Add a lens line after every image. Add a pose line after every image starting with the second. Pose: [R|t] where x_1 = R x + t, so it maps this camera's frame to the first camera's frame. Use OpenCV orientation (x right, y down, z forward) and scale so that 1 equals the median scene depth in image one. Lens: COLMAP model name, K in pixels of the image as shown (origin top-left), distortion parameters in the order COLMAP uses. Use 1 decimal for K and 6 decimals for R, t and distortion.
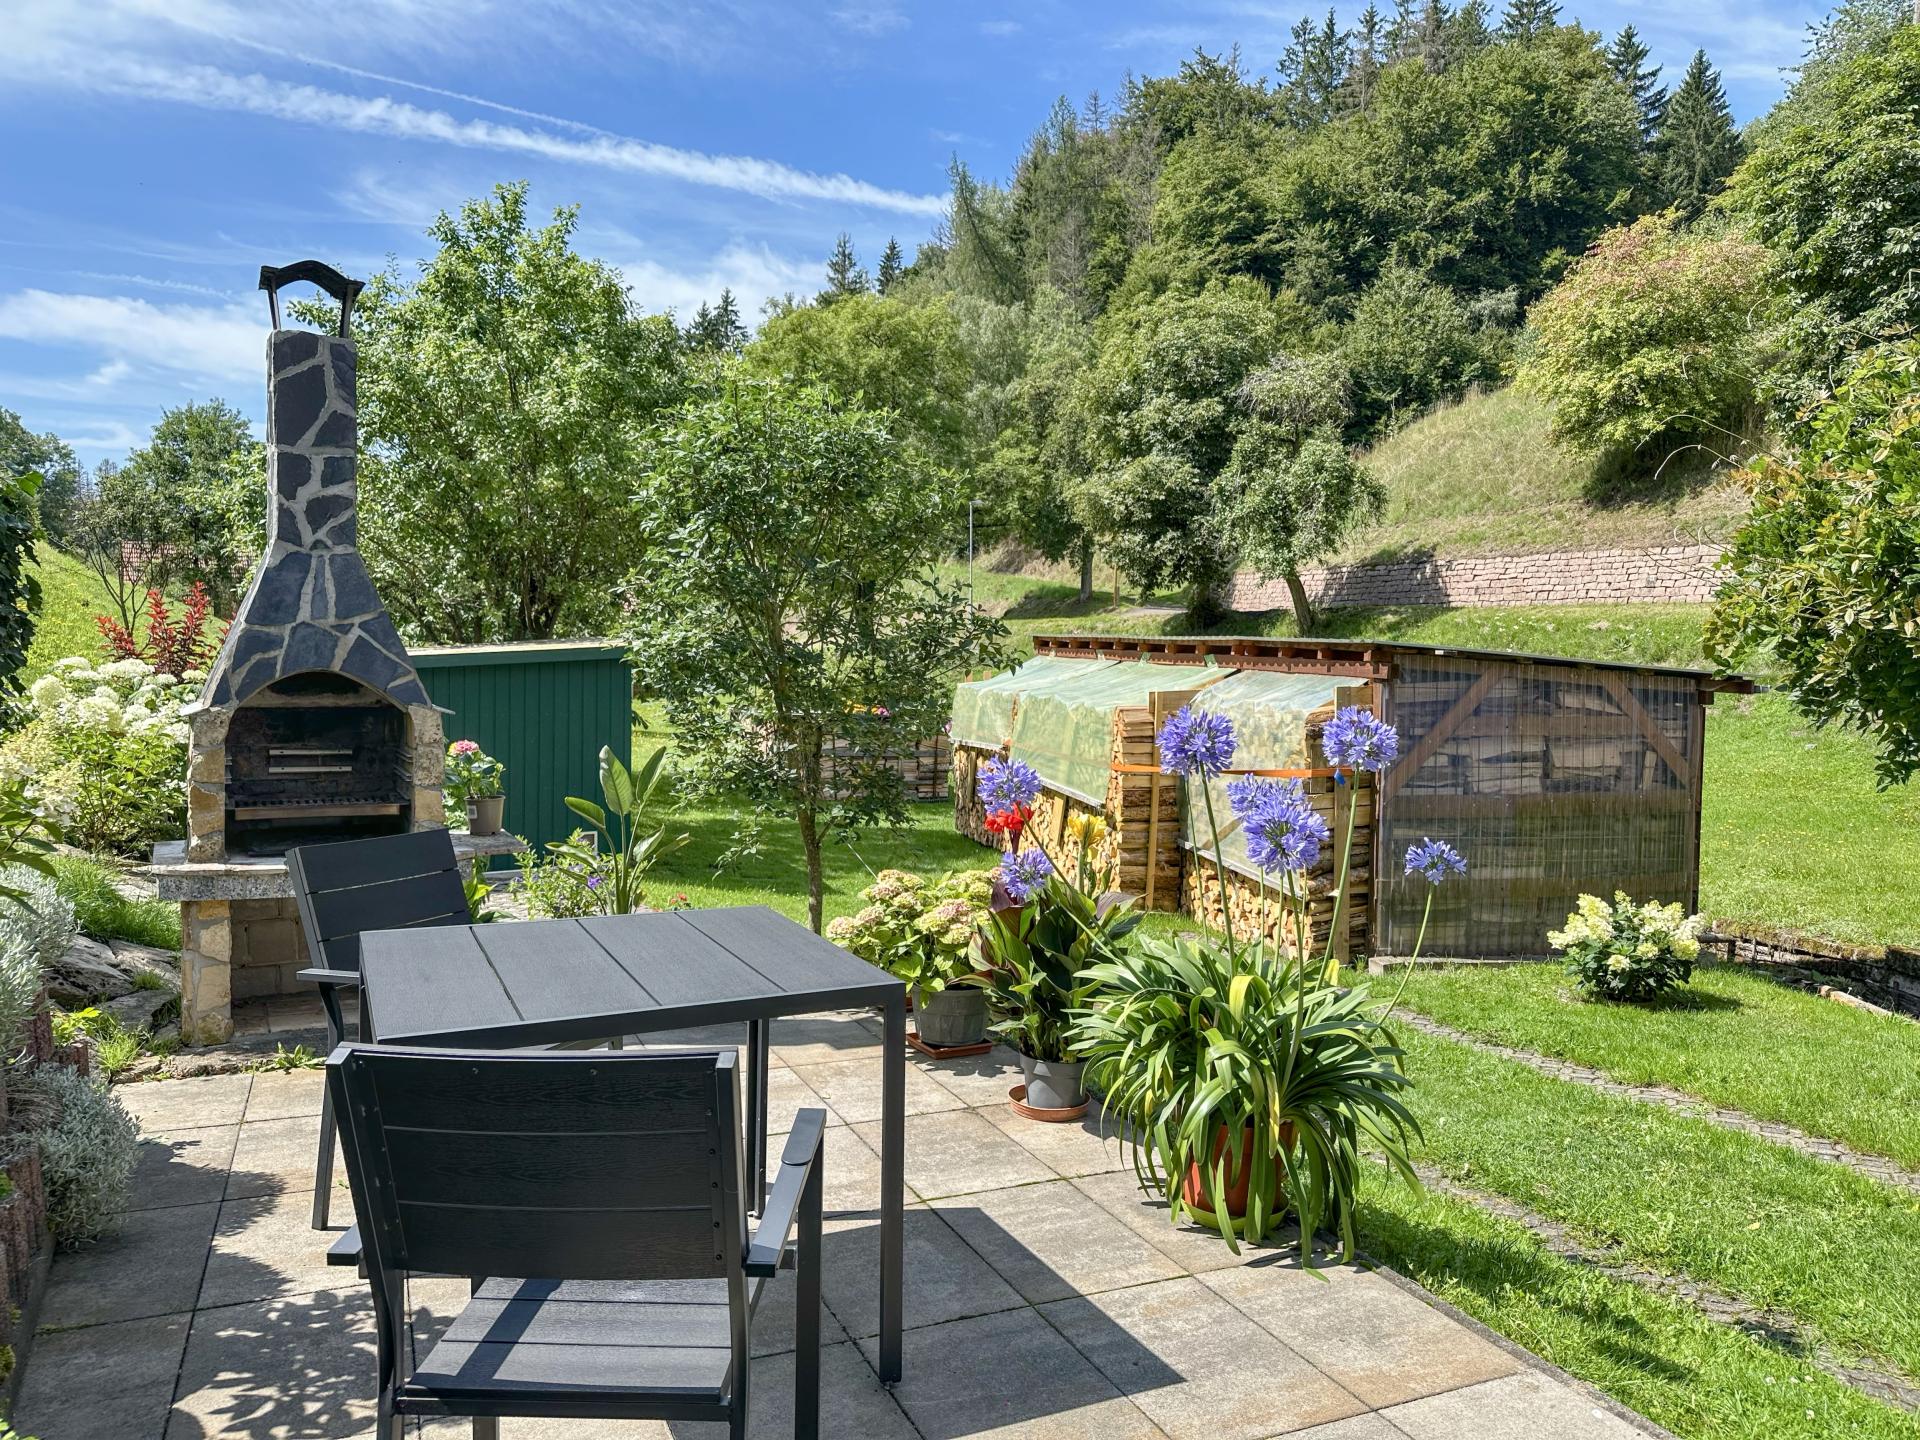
lens RADIAL K [[1363.1, 0, 1005.0], [0, 1363.1, 711.2], [0, 0, 1]] dist [0.042998, -0.061222]
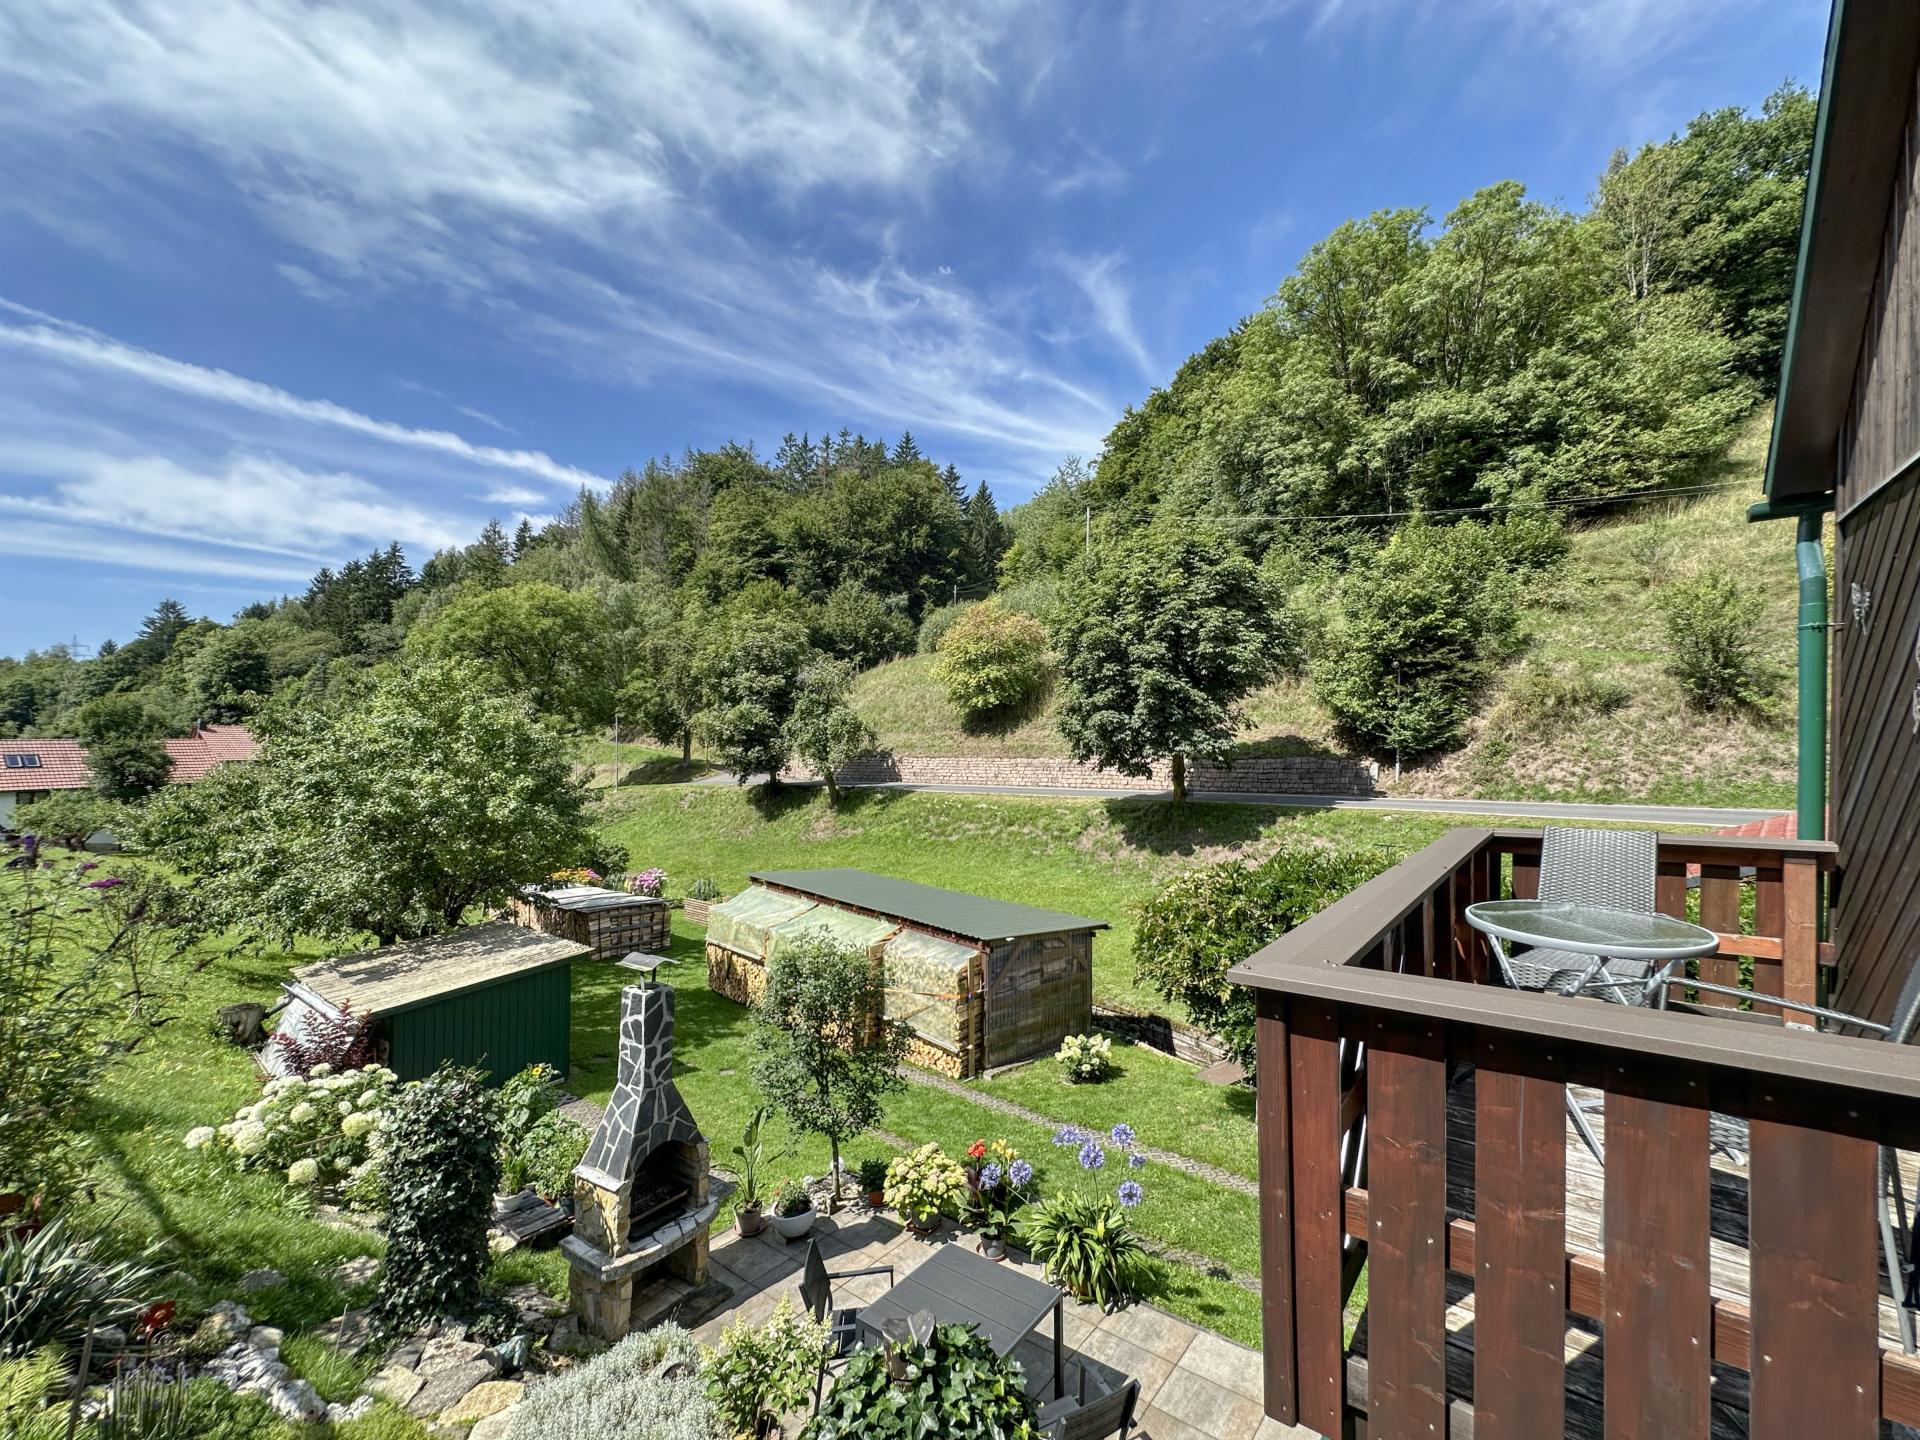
lens RADIAL K [[790.7, 0, 990.6], [0, 790.7, 741.6], [0, 0, 1]] dist [-0.003308, 0.007715]
pose [[0.881099, -0.008989, 0.472847, -0.224039], [0.031303, 0.998735, -0.039344, -0.209303], [-0.471896, 0.049467, 0.880266, -0.131249]]
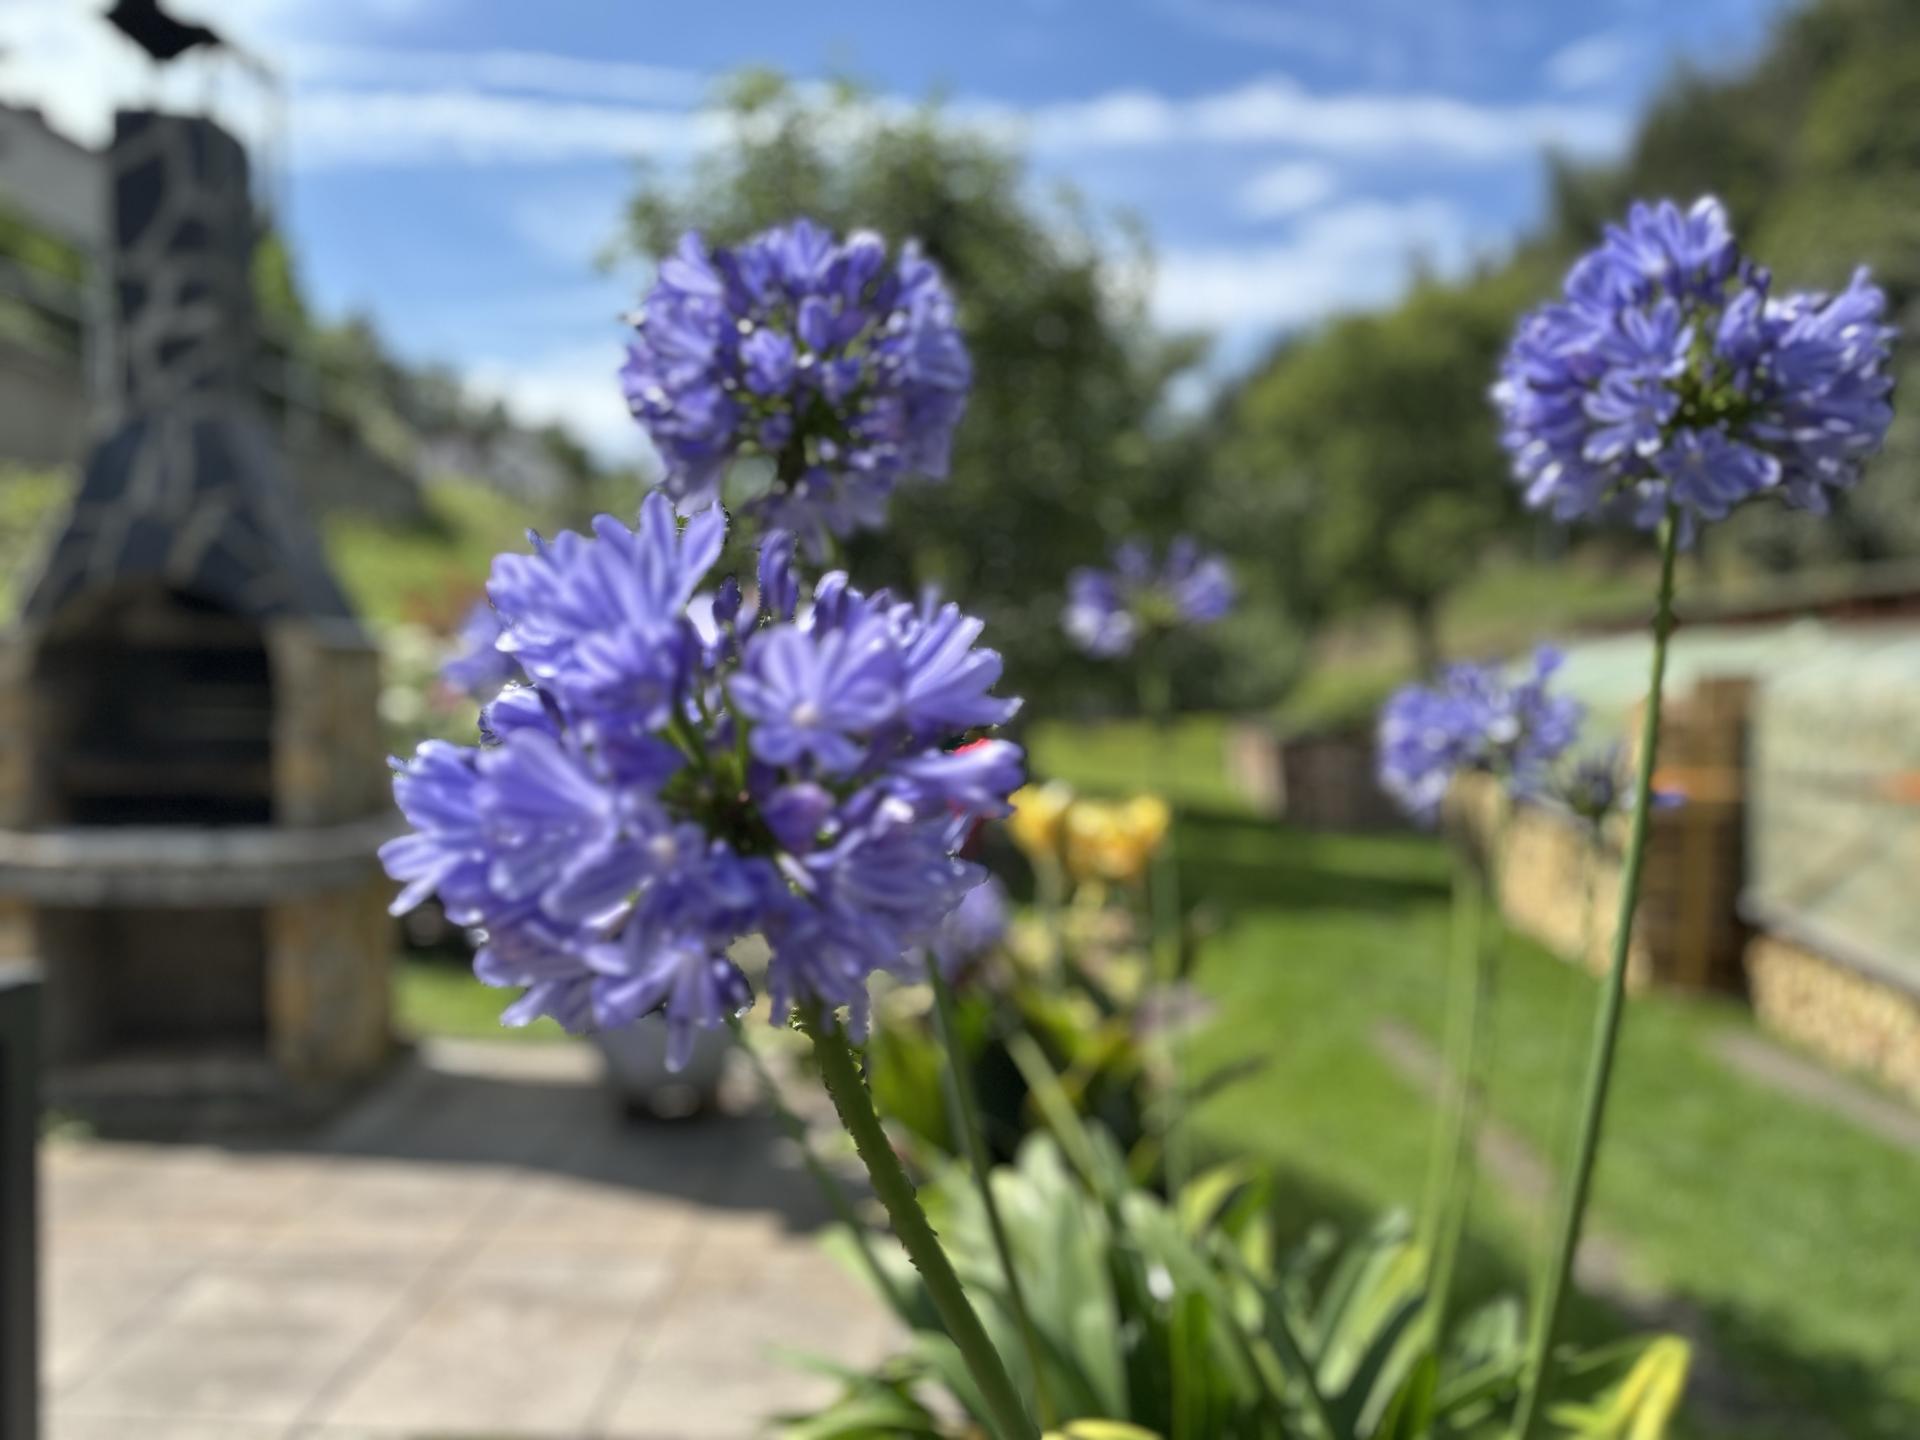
lens RADIAL K [[1363.1, 0, 1005.0], [0, 1363.1, 711.2], [0, 0, 1]] dist [0.042998, -0.061222]
pose [[0.903603, -0.010503, -0.428243, 0.068155], [-0.003224, 0.999504, -0.031316, 0.020572], [0.428360, 0.029678, 0.903121, 0.190191]]
